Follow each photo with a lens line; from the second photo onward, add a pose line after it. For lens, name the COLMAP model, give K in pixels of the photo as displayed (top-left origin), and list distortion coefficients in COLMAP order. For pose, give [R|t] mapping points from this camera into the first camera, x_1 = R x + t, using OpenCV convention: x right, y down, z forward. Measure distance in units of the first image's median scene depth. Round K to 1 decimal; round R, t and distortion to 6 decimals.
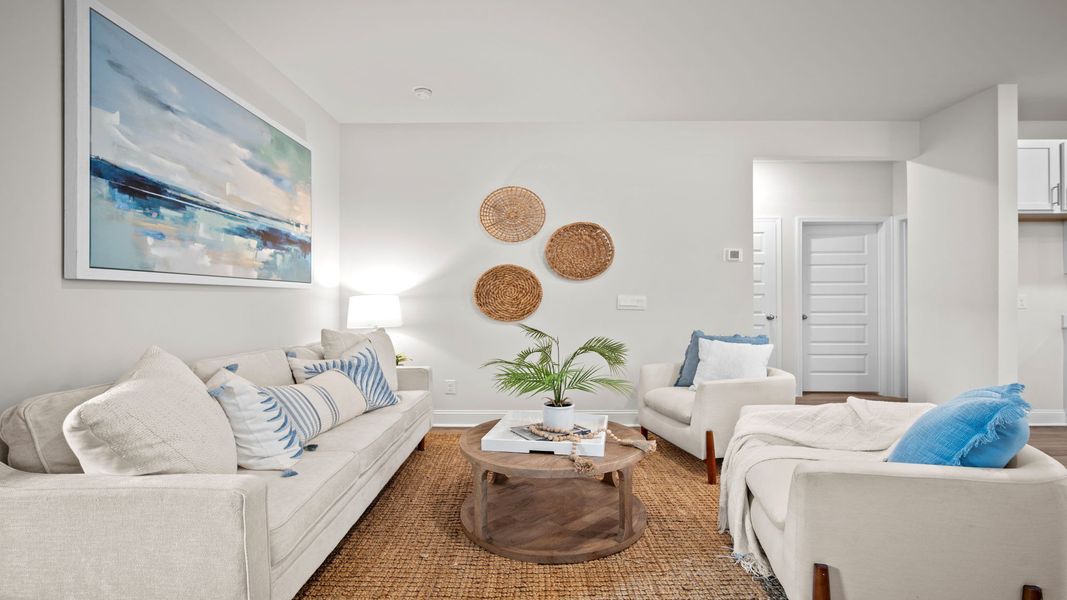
lens RADIAL K [[473.0, 0, 546.2], [0, 473.0, 304.7], [0, 0, 1]] dist [-0.010897, 0.002841]
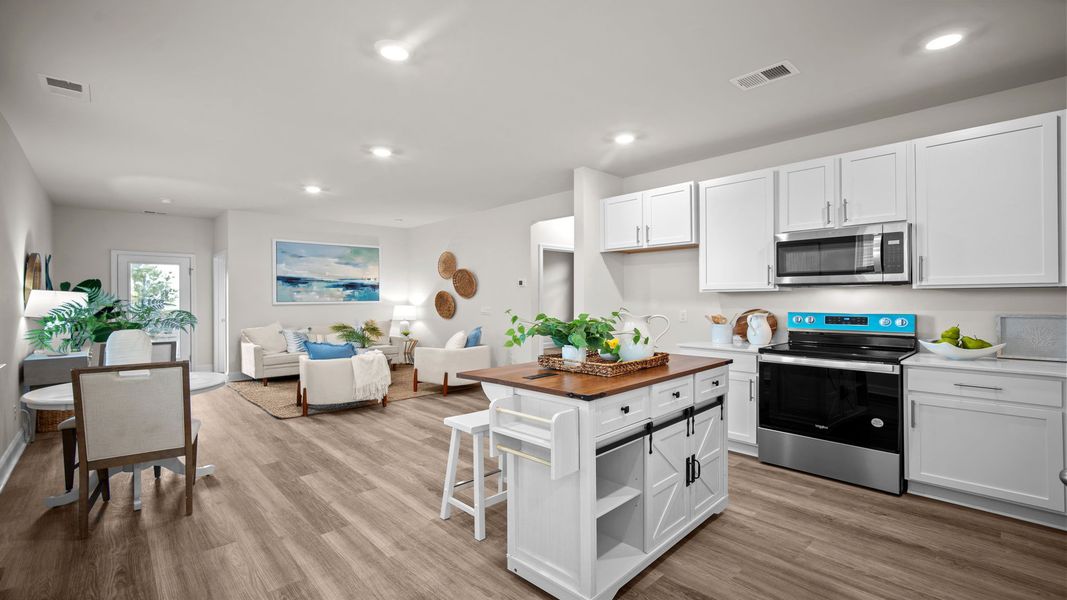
lens RADIAL K [[468.9, 0, 537.5], [0, 468.9, 302.7], [0, 0, 1]] dist [-0.000597, -0.000160]
pose [[0.686834, 0.006572, -0.726785, 2.210366], [-0.004305, 0.999978, 0.004975, -0.060921], [0.726802, -0.000288, 0.686847, -0.121493]]
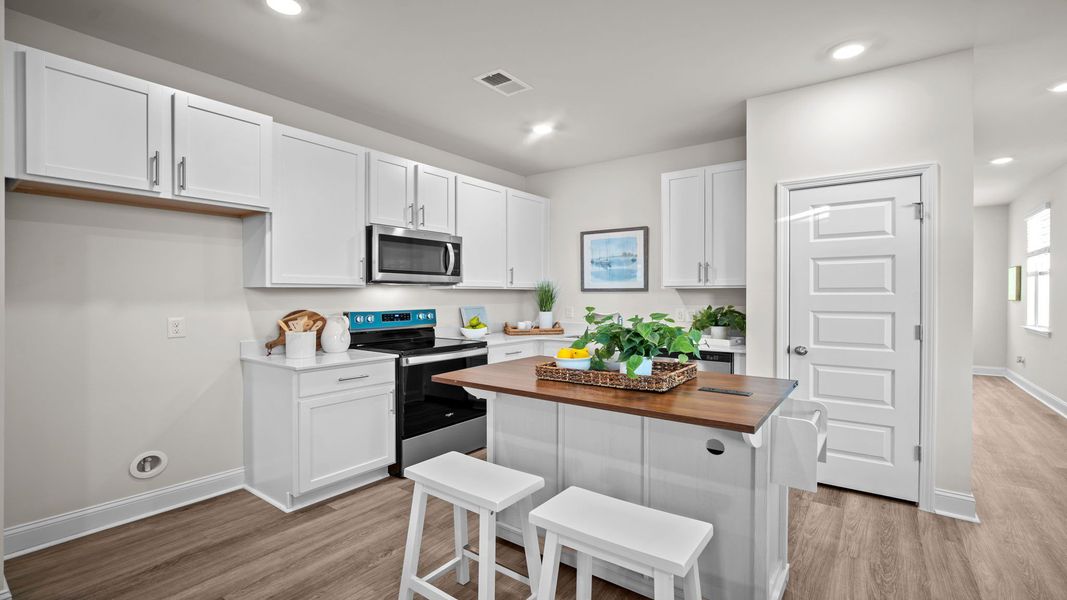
lens RADIAL K [[473.0, 0, 536.8], [0, 473.0, 299.8], [0, 0, 1]] dist [-0.010897, 0.002841]
pose [[0.588534, -0.007502, 0.808437, 1.044721], [0.005145, 0.999971, 0.005534, -0.064691], [-0.808456, 0.000902, 0.588556, 0.229086]]
